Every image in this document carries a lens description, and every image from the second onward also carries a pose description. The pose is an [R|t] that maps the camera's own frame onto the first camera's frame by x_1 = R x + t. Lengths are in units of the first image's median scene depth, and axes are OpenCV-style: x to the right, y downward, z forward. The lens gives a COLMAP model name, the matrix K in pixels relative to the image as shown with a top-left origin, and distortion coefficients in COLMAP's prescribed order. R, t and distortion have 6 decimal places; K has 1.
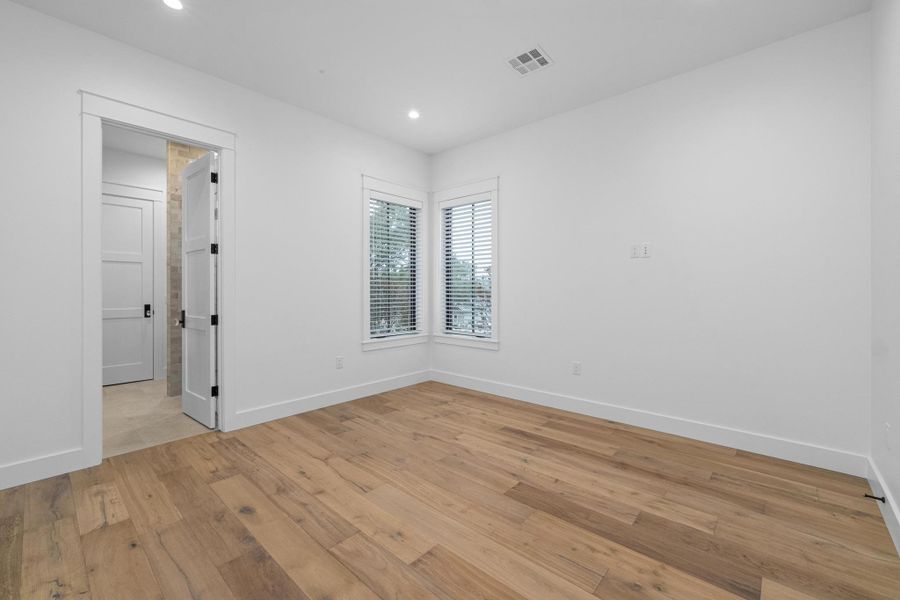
lens RADIAL K [[378.7, 0, 449.2], [0, 378.7, 296.6], [0, 0, 1]] dist [0.001058, 0.000055]
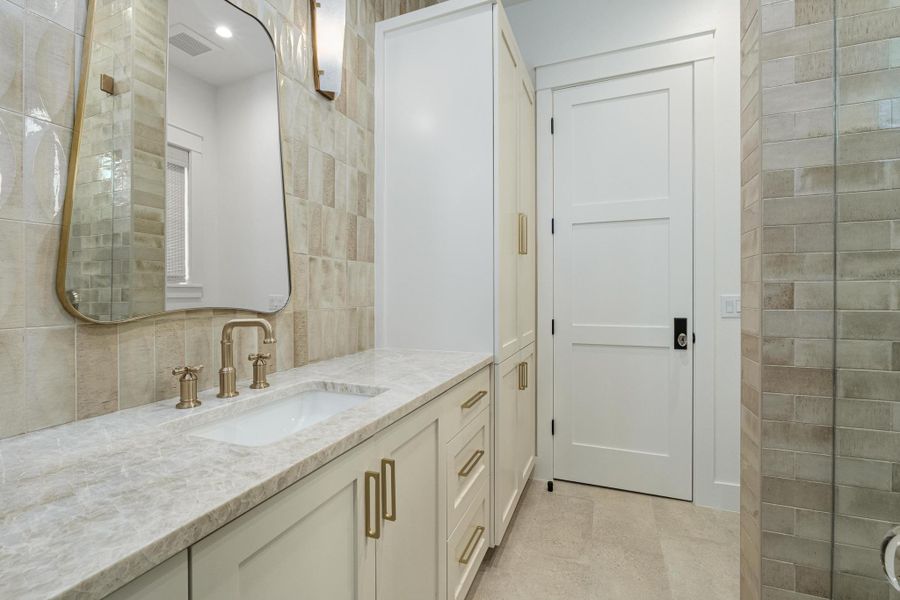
lens RADIAL K [[378.7, 0, 452.7], [0, 378.7, 296.6], [0, 0, 1]] dist [0.001058, 0.000055]
pose [[0.333980, 0.000046, -0.942580, -0.500187], [-0.002845, 0.999995, -0.000959, -0.002086], [0.942576, 0.003002, 0.333979, 0.641490]]
